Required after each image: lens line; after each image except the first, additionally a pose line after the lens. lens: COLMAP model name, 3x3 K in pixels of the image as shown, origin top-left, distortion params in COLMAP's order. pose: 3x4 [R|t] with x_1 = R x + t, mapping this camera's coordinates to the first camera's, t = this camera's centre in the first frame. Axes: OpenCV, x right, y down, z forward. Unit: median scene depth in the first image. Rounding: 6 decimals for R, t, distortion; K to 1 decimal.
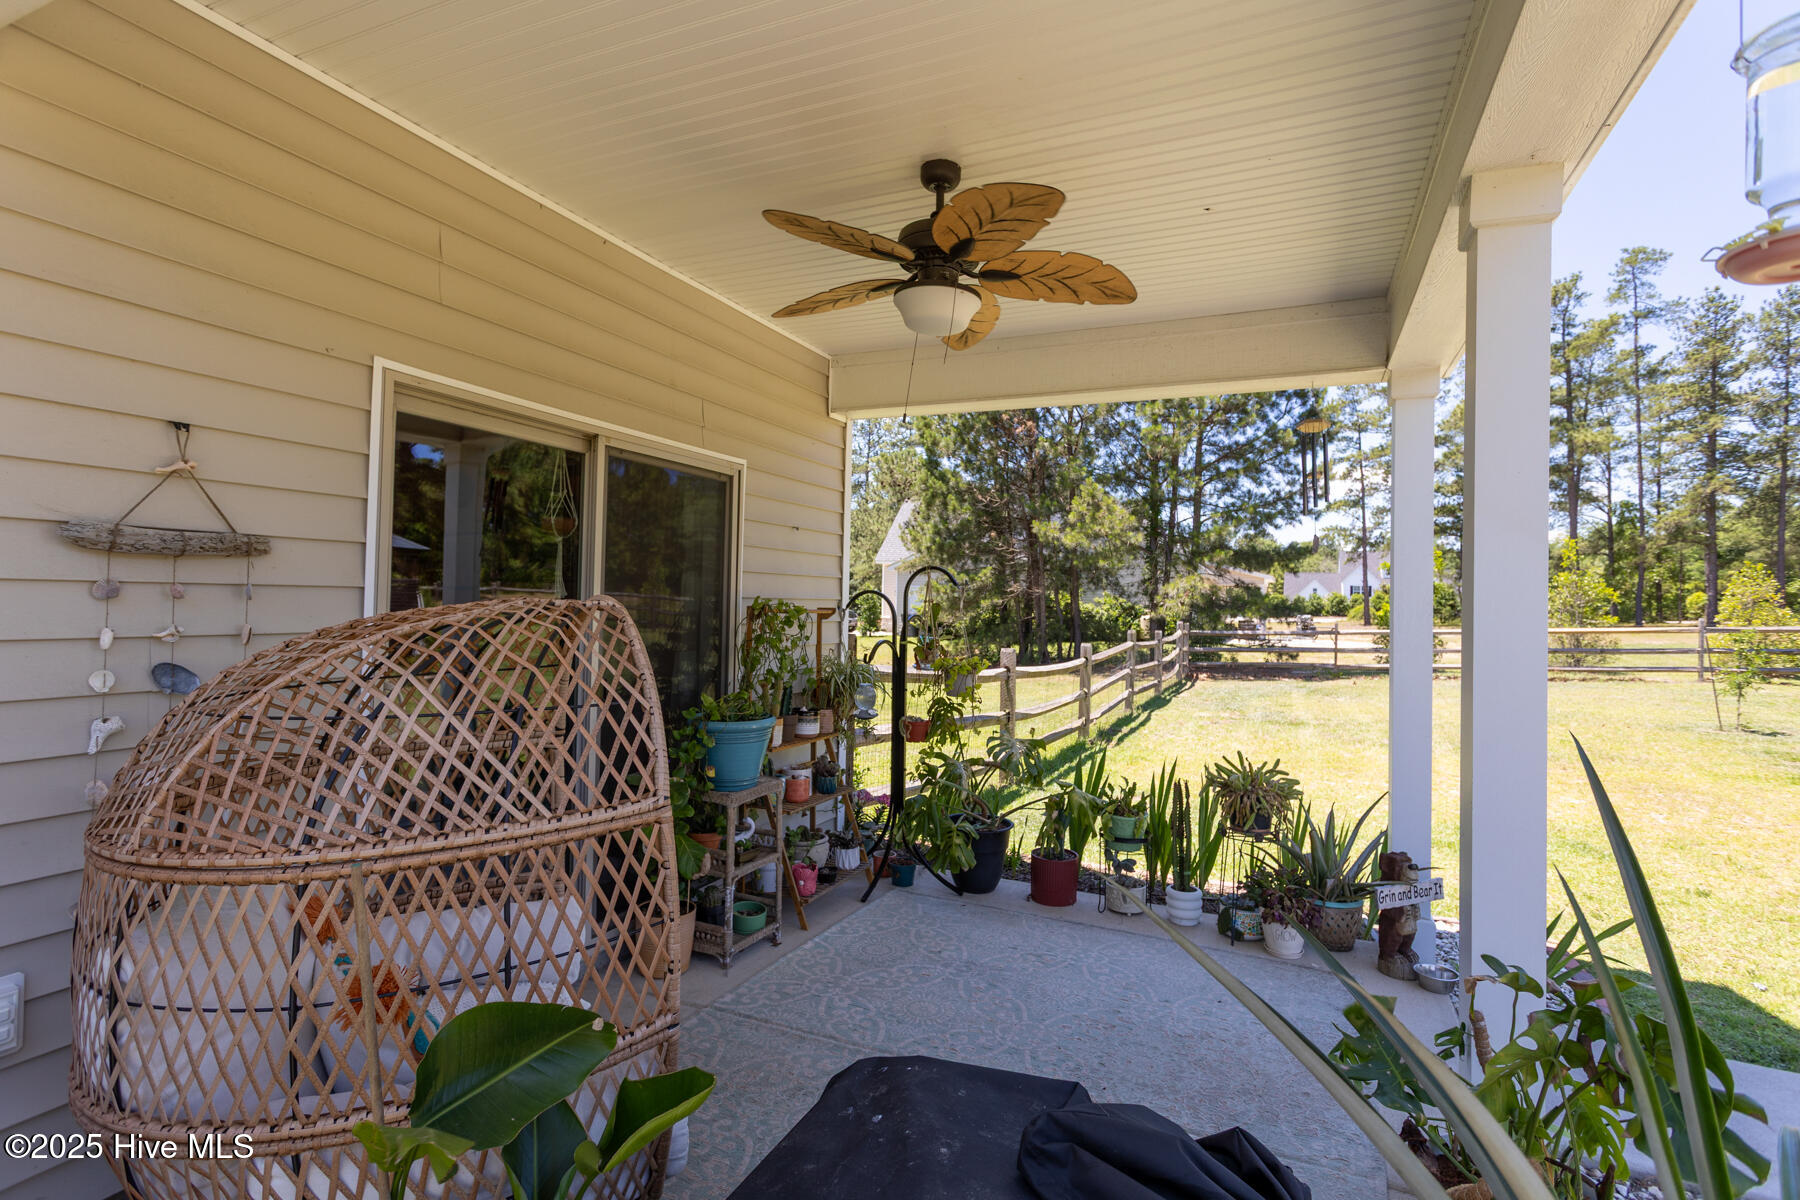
lens RADIAL K [[869.1, 0, 898.2], [0, 869.1, 589.7], [0, 0, 1]] dist [0.001268, 0.000274]
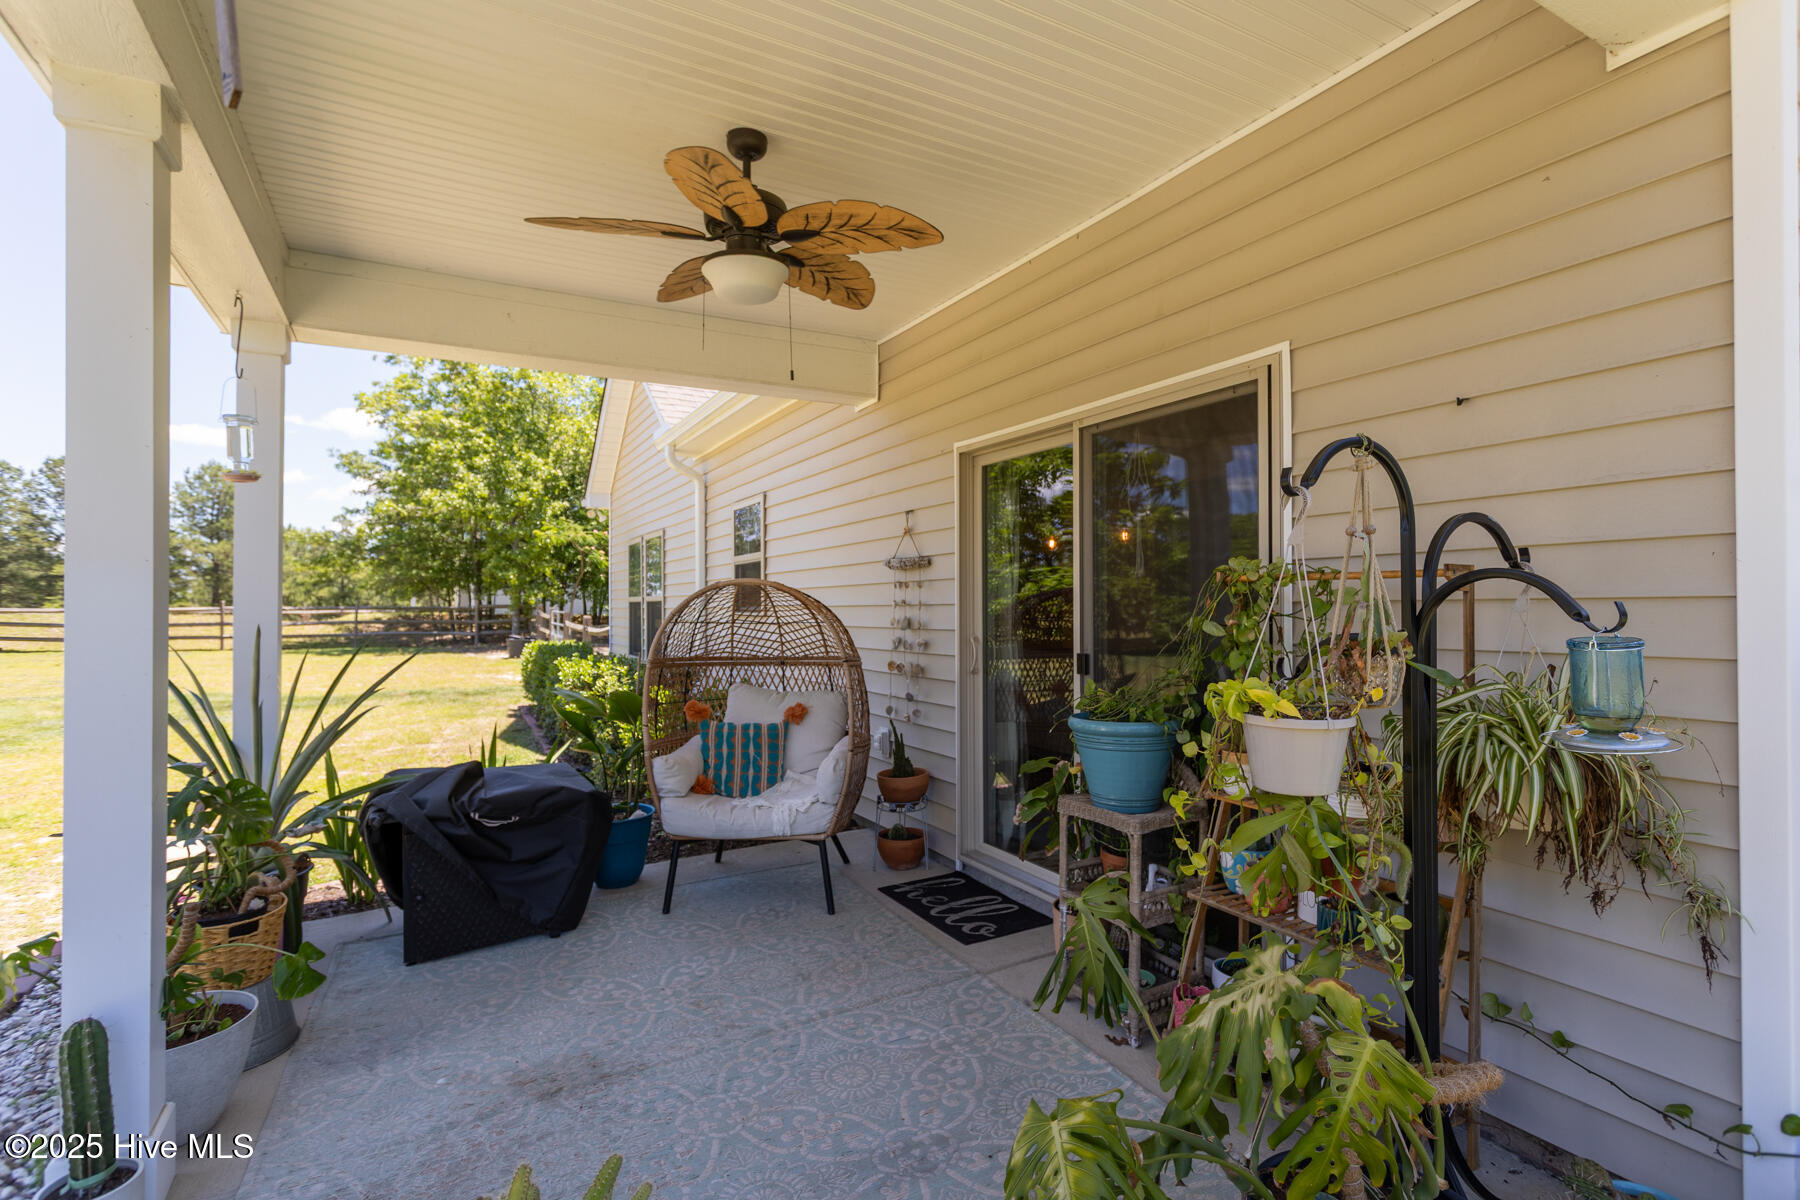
lens RADIAL K [[869.1, 0, 898.2], [0, 869.1, 589.7], [0, 0, 1]] dist [0.001268, 0.000274]
pose [[-0.613465, -0.019674, -0.789477, 0.824151], [0.013175, 0.999296, -0.035140, 0.079974], [0.789612, -0.031958, -0.612774, 1.956876]]
